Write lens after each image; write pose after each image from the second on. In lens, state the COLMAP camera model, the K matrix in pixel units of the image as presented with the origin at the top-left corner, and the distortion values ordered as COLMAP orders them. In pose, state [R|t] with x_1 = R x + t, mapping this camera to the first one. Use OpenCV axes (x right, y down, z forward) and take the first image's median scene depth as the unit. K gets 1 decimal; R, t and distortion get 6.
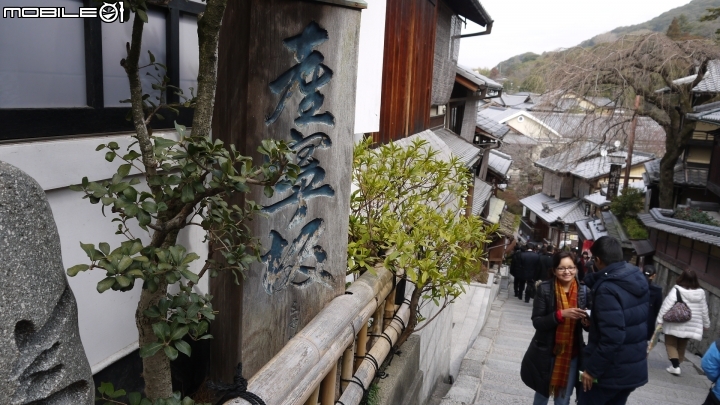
lens RADIAL K [[603.0, 0, 360.3], [0, 603.0, 201.9], [0, 0, 1]] dist [-0.043871, 0.032542]
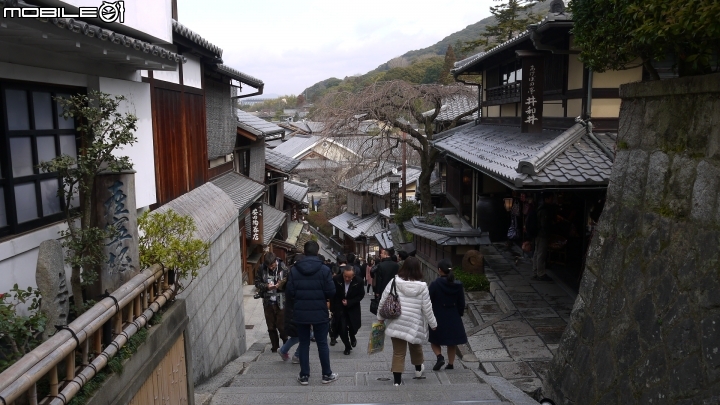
lens RADIAL K [[603.0, 0, 360.5], [0, 603.0, 204.1], [0, 0, 1]] dist [-0.043871, 0.032542]
pose [[0.950850, -0.102164, 0.292314, 0.014615], [0.114258, 0.993148, -0.024558, 0.001967], [-0.287802, 0.056750, 0.956007, -0.170997]]
